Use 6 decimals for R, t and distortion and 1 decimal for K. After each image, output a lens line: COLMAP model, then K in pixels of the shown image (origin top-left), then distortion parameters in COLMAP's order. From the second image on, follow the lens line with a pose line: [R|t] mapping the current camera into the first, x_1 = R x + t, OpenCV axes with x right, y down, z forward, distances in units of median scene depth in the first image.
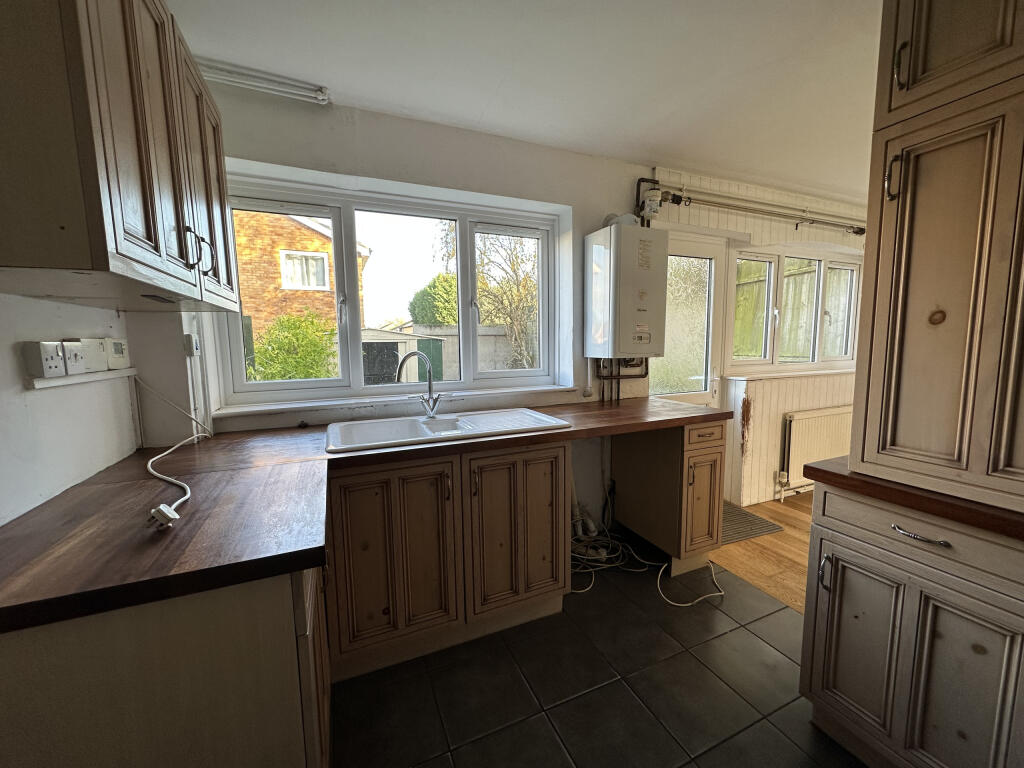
lens RADIAL K [[408.5, 0, 512.0], [0, 408.5, 384.0], [0, 0, 1]] dist [-0.001228, -0.000075]
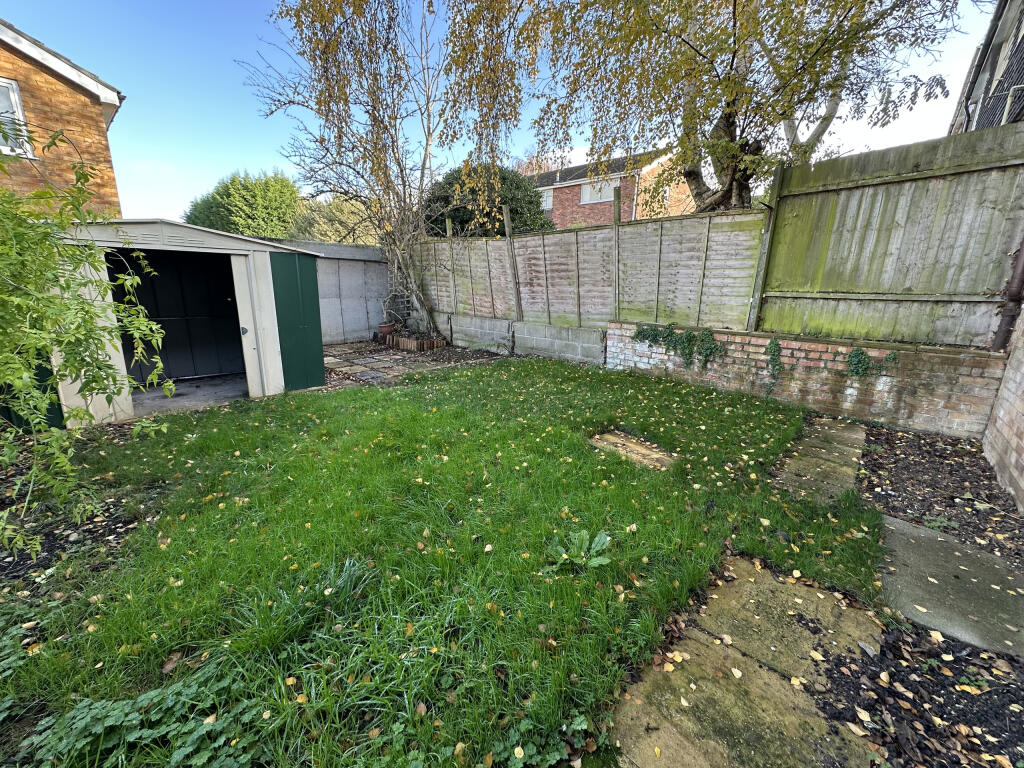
lens RADIAL K [[408.5, 0, 512.0], [0, 408.5, 384.0], [0, 0, 1]] dist [-0.001228, -0.000075]
pose [[0.911073, -0.063768, 0.407284, -0.119157], [0.006984, 0.990210, 0.139413, -0.003208], [-0.412186, -0.124171, 0.902599, 0.234156]]
